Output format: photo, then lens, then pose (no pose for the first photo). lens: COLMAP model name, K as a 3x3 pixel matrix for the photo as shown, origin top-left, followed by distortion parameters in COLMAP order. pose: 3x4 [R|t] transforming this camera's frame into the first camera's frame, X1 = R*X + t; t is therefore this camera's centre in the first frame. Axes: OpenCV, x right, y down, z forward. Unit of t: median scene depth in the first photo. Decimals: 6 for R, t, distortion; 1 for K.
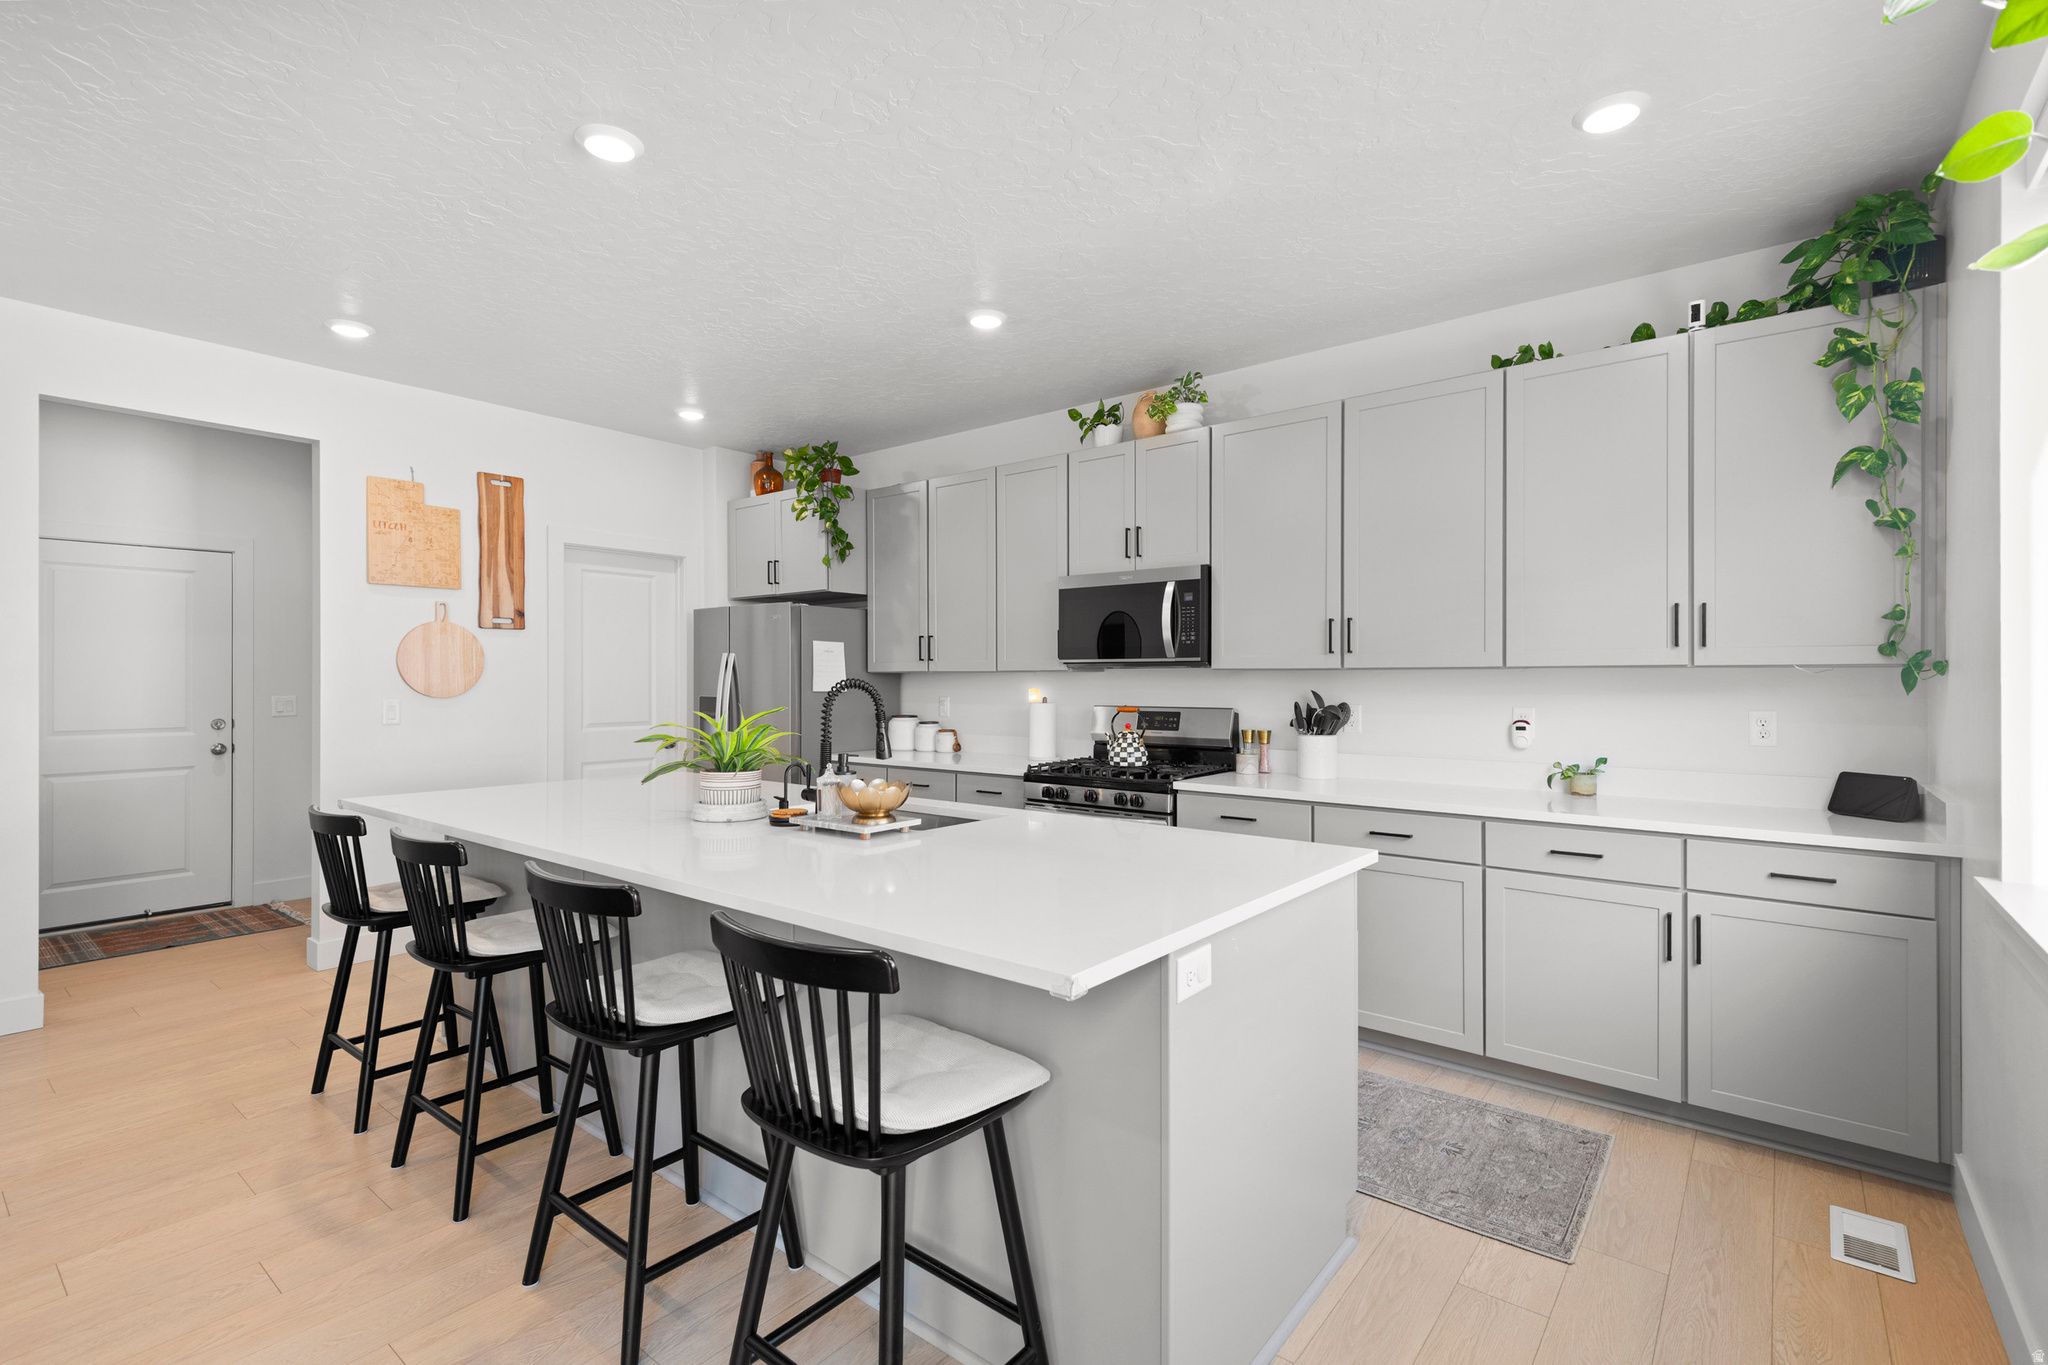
lens RADIAL K [[933.0, 0, 1038.2], [0, 933.0, 660.0], [0, 0, 1]] dist [0.043861, -0.020313]
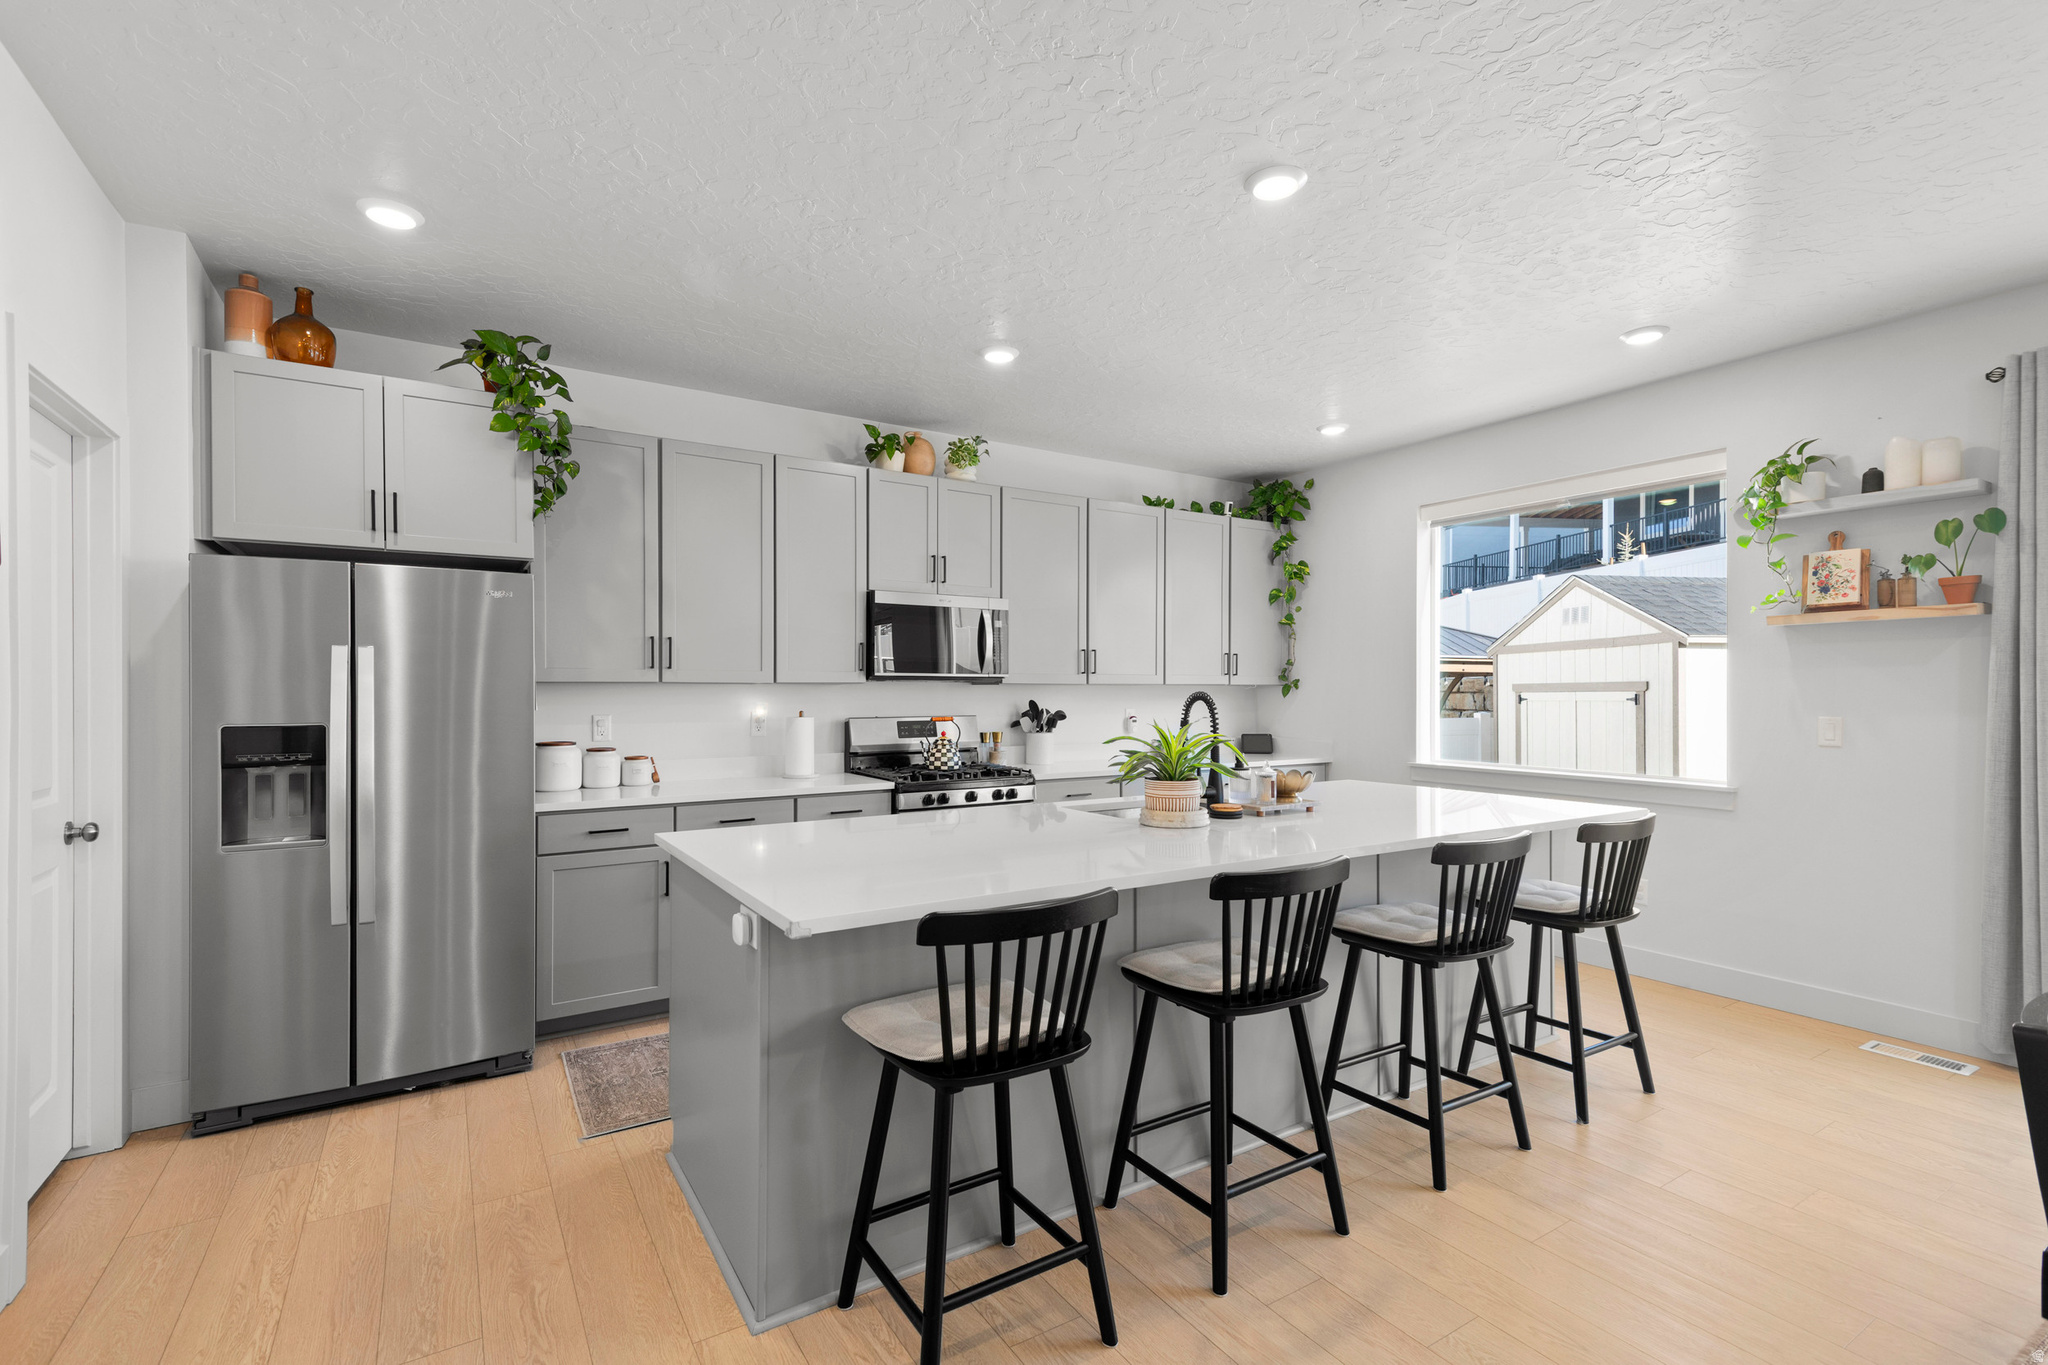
lens RADIAL K [[928.3, 0, 1028.7], [0, 928.3, 704.4], [0, 0, 1]] dist [0.001949, -0.000226]
pose [[0.299796, -0.011573, 0.953933, -0.966173], [-0.015867, 0.999728, 0.017115, 0.015820], [-0.953871, -0.020267, 0.299530, 0.595622]]
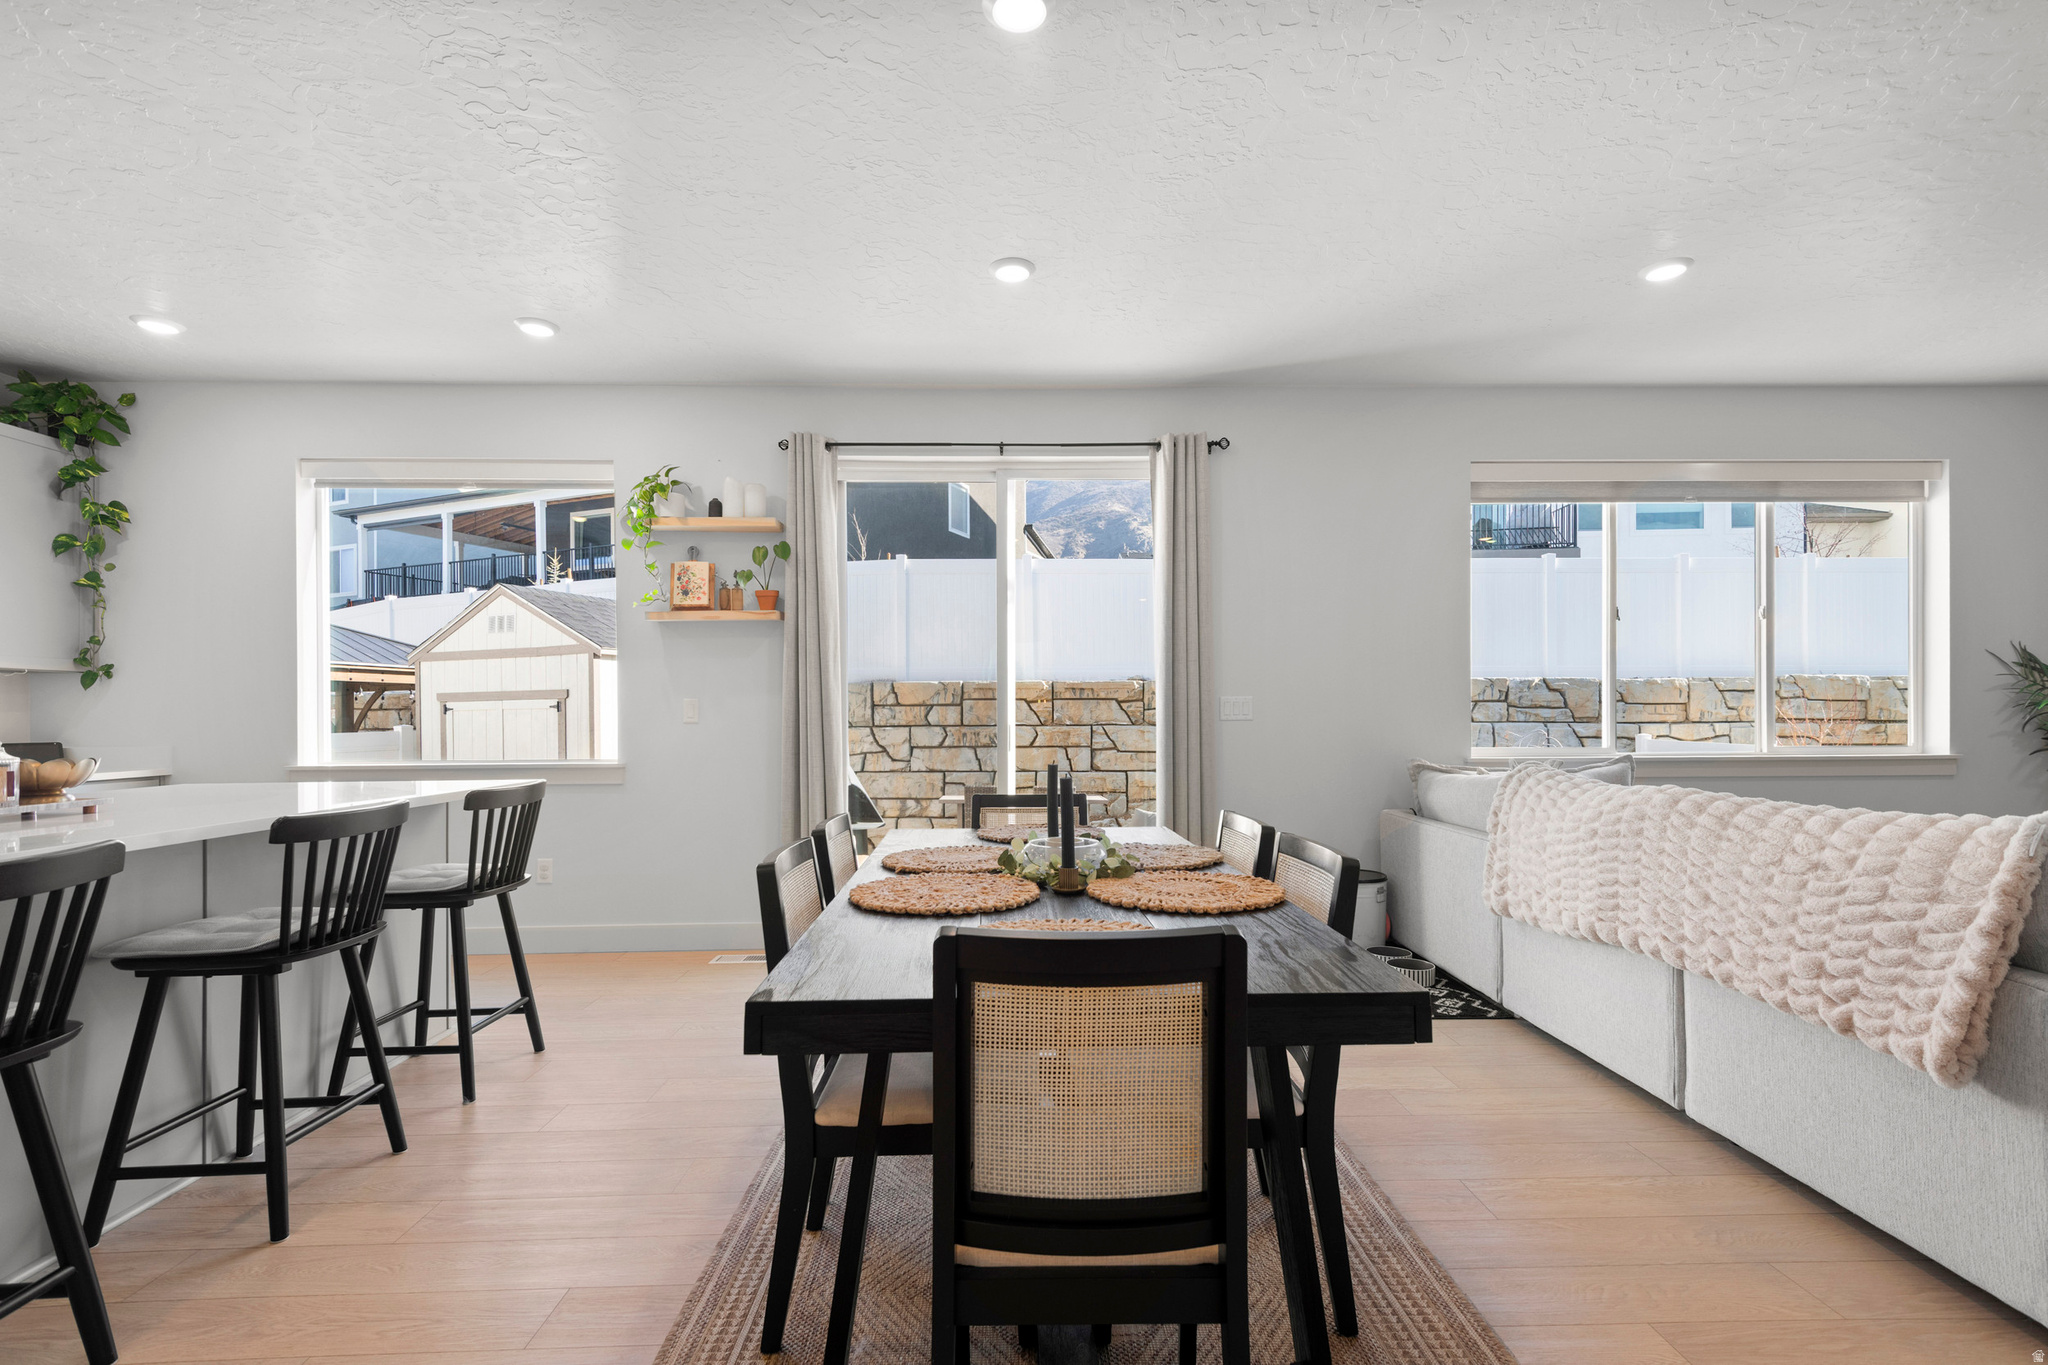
lens RADIAL K [[928.3, 0, 1028.7], [0, 928.3, 704.4], [0, 0, 1]] dist [0.001949, -0.000226]
pose [[-0.666996, 0.013952, 0.744931, -0.947465], [-0.005499, 0.999705, -0.023647, 0.065542], [-0.745041, -0.019869, -0.666722, 0.550663]]
